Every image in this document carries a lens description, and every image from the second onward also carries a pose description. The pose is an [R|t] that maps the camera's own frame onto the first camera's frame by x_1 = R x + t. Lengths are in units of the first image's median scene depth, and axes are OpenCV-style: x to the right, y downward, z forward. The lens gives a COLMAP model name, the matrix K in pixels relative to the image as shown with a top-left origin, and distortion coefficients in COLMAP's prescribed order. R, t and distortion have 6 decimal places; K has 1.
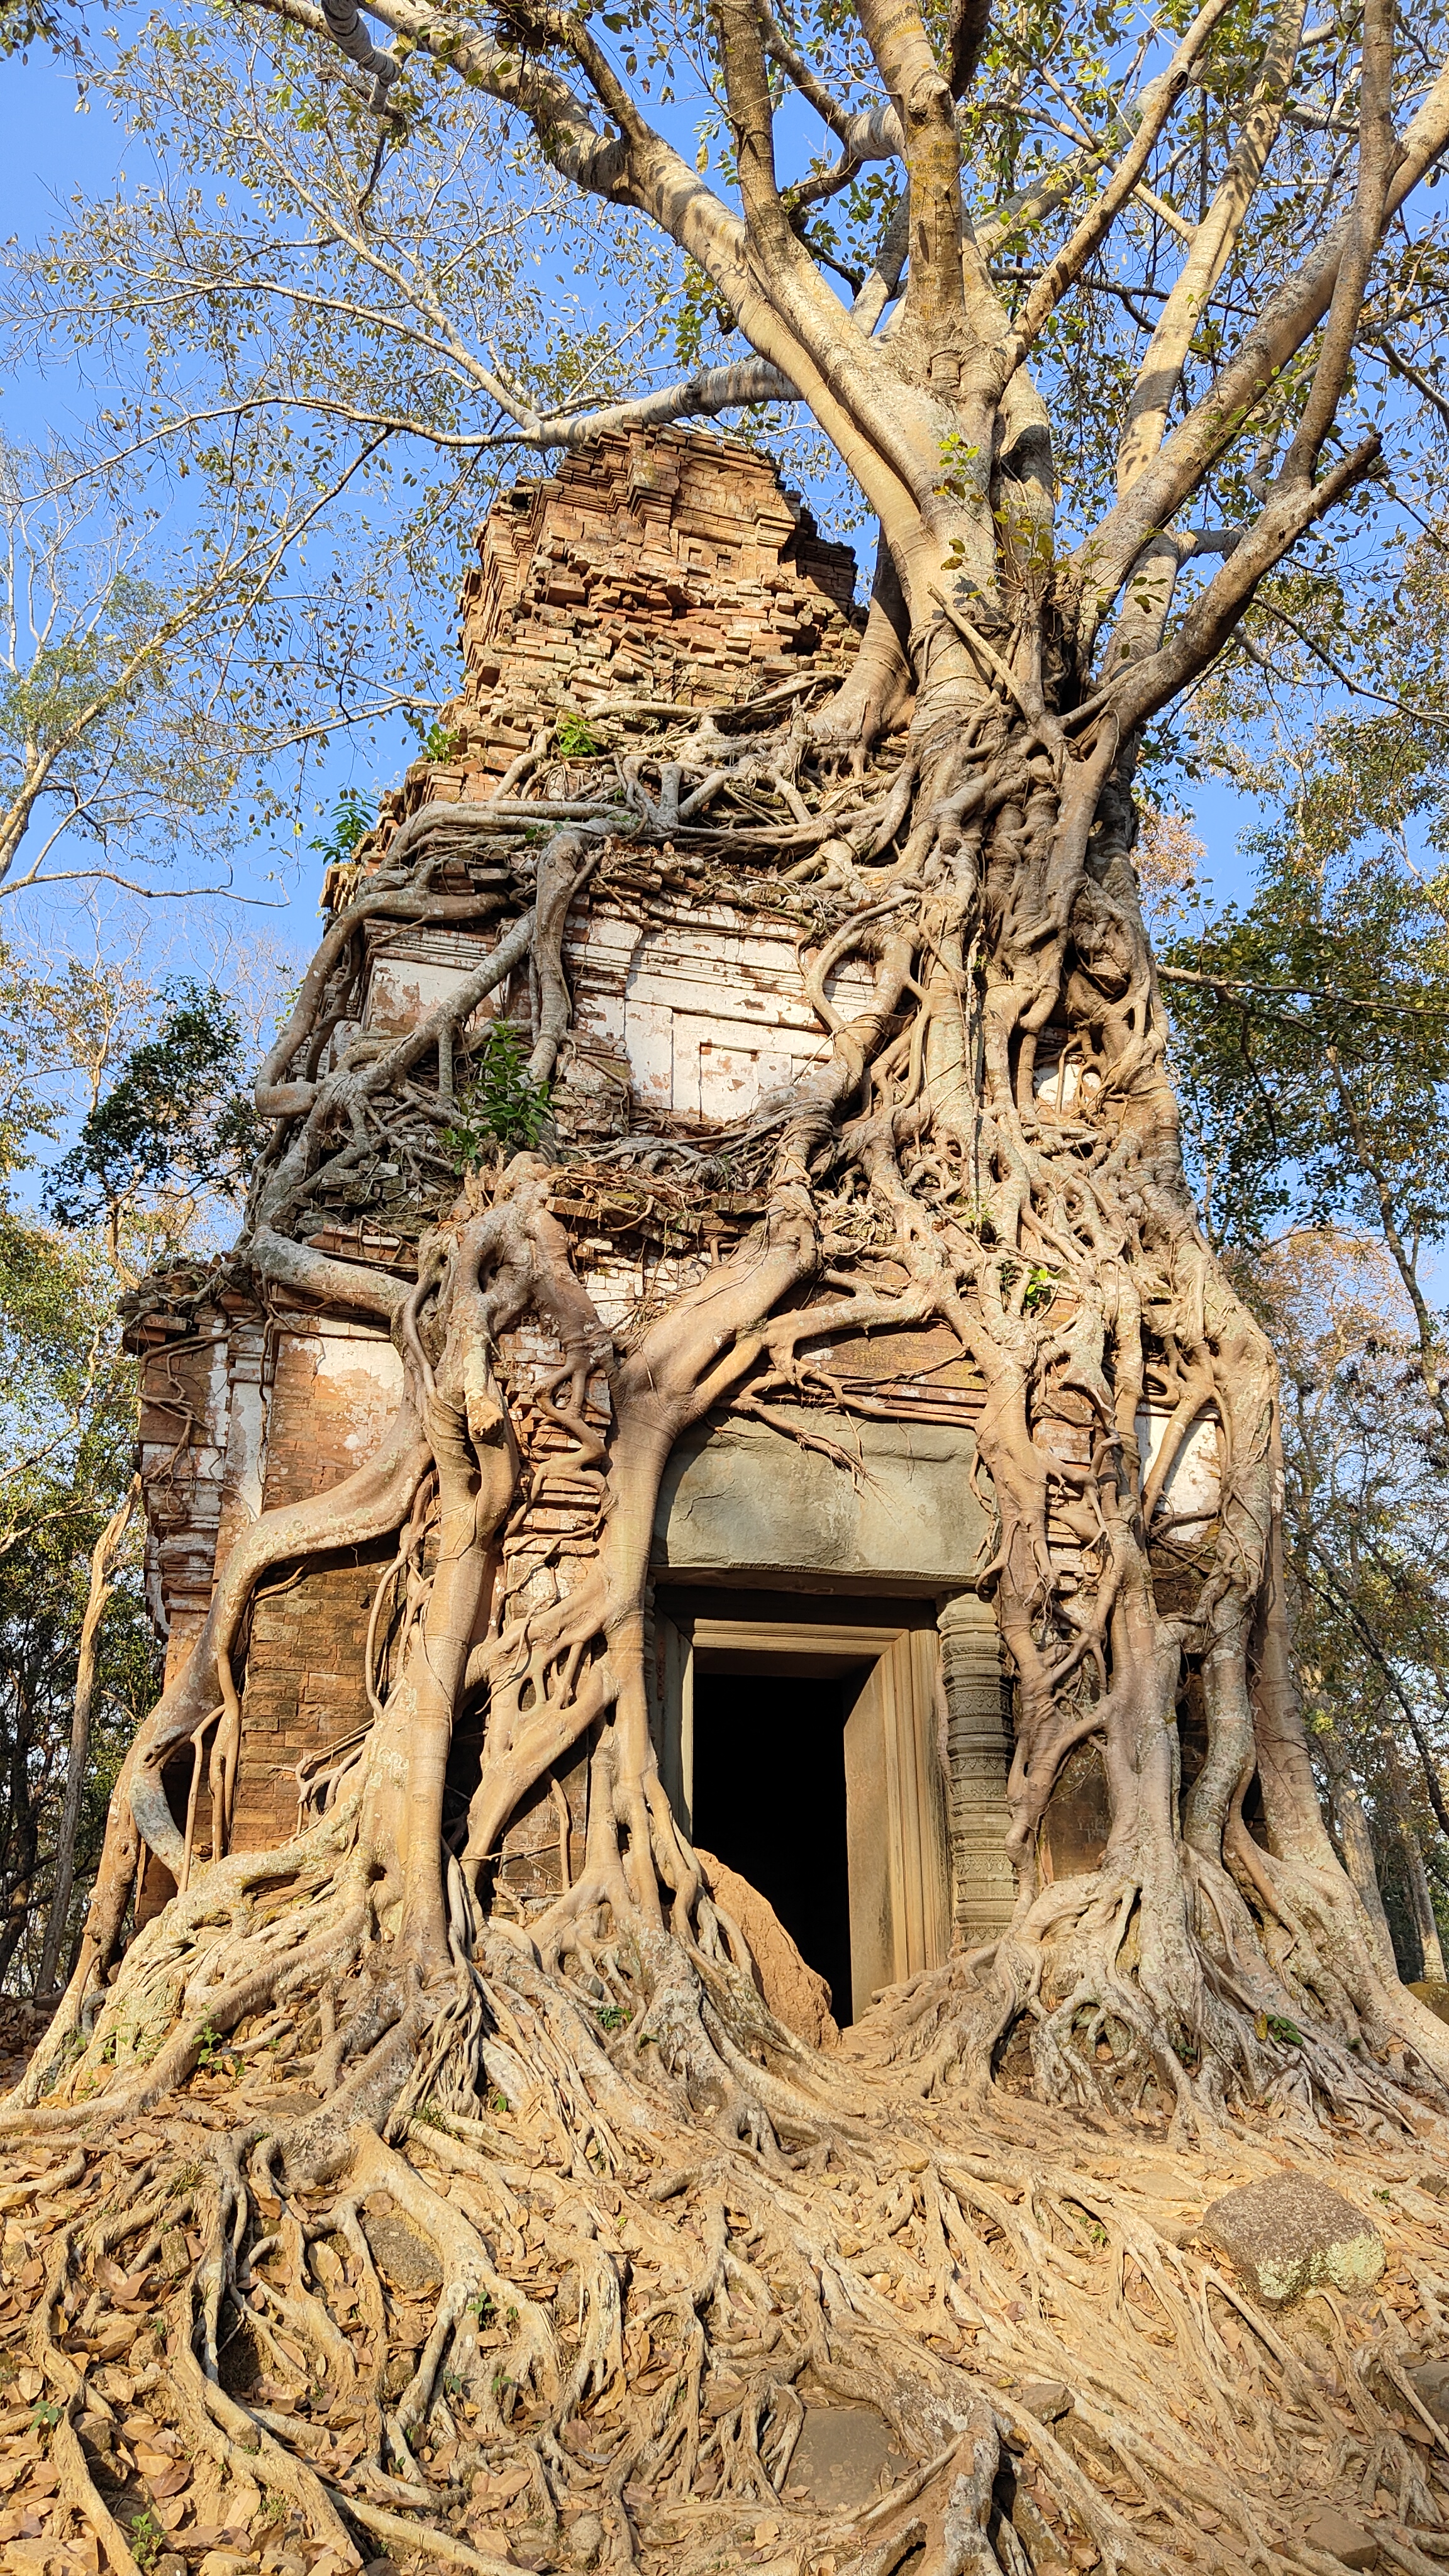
lens RADIAL K [[1764.9, 0, 737.7], [0, 1764.9, 1292.5], [0, 0, 1]] dist [0.021857, -0.027364]
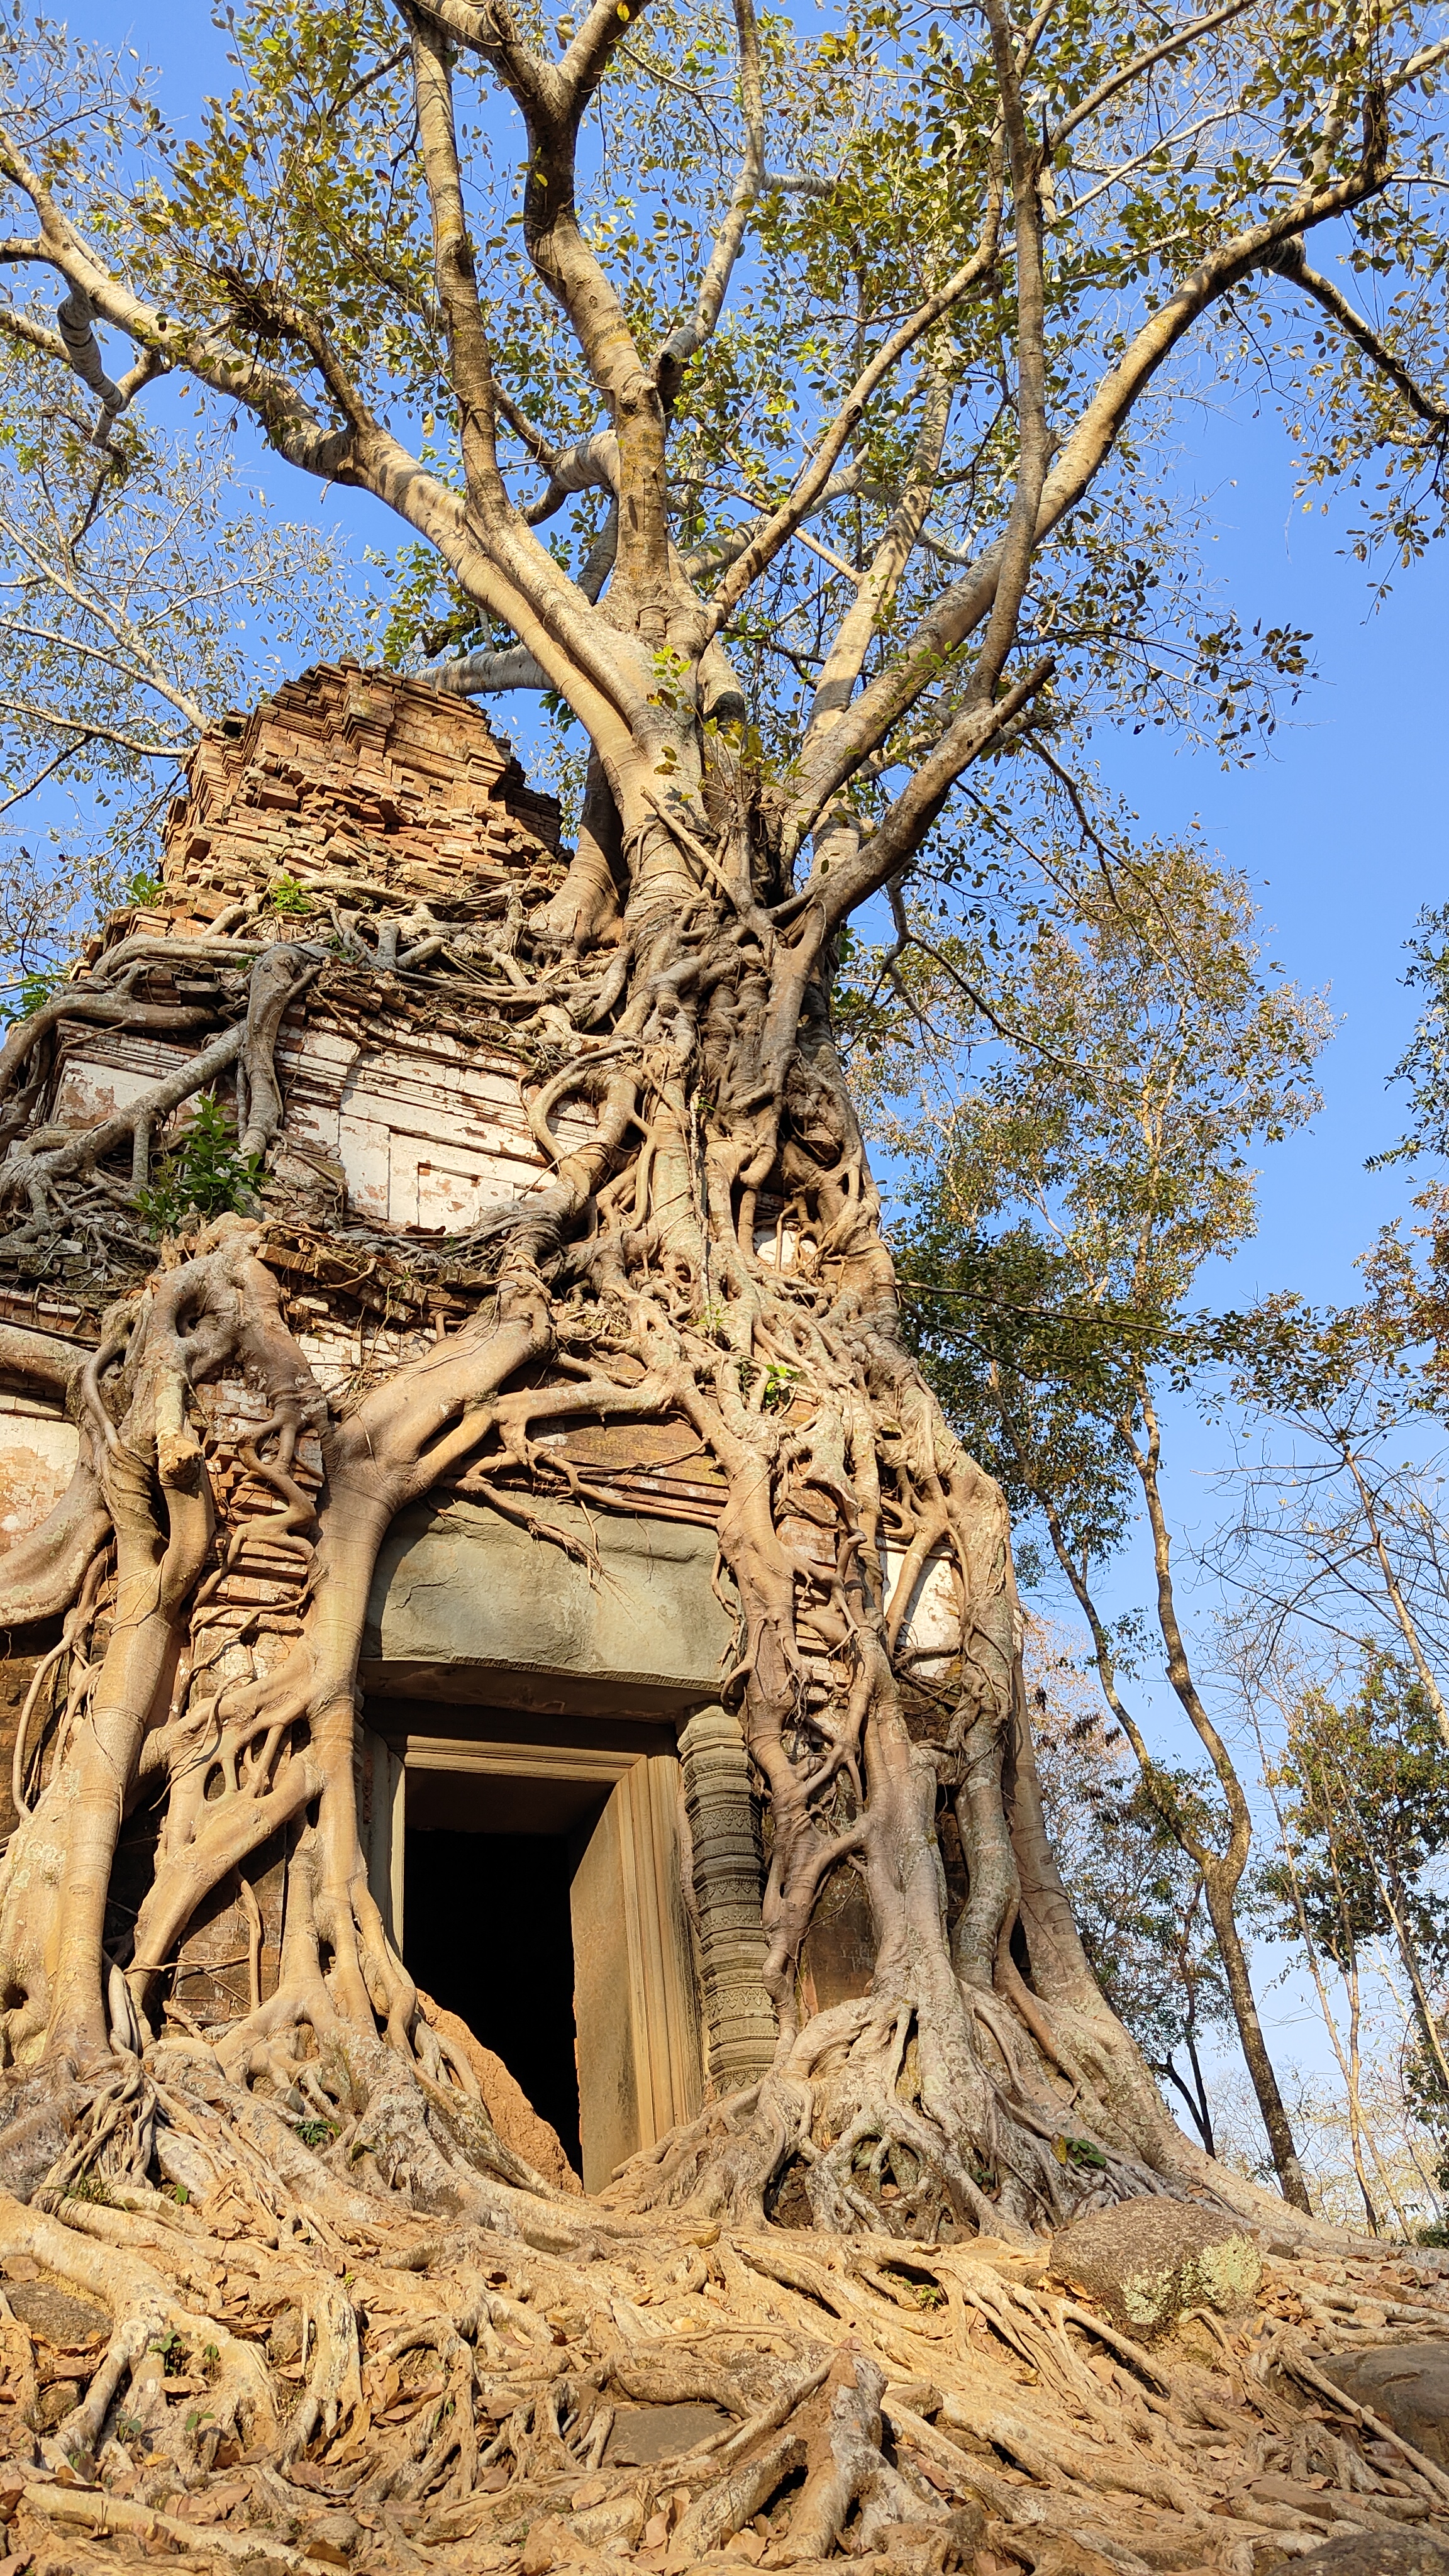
lens RADIAL K [[1764.9, 0, 737.7], [0, 1764.9, 1292.5], [0, 0, 1]] dist [0.021857, -0.027364]
pose [[0.981777, 0.025646, 0.188299, -0.031992], [0.019246, 0.972341, -0.232773, 0.166378], [-0.189061, 0.232155, 0.954128, 0.074104]]
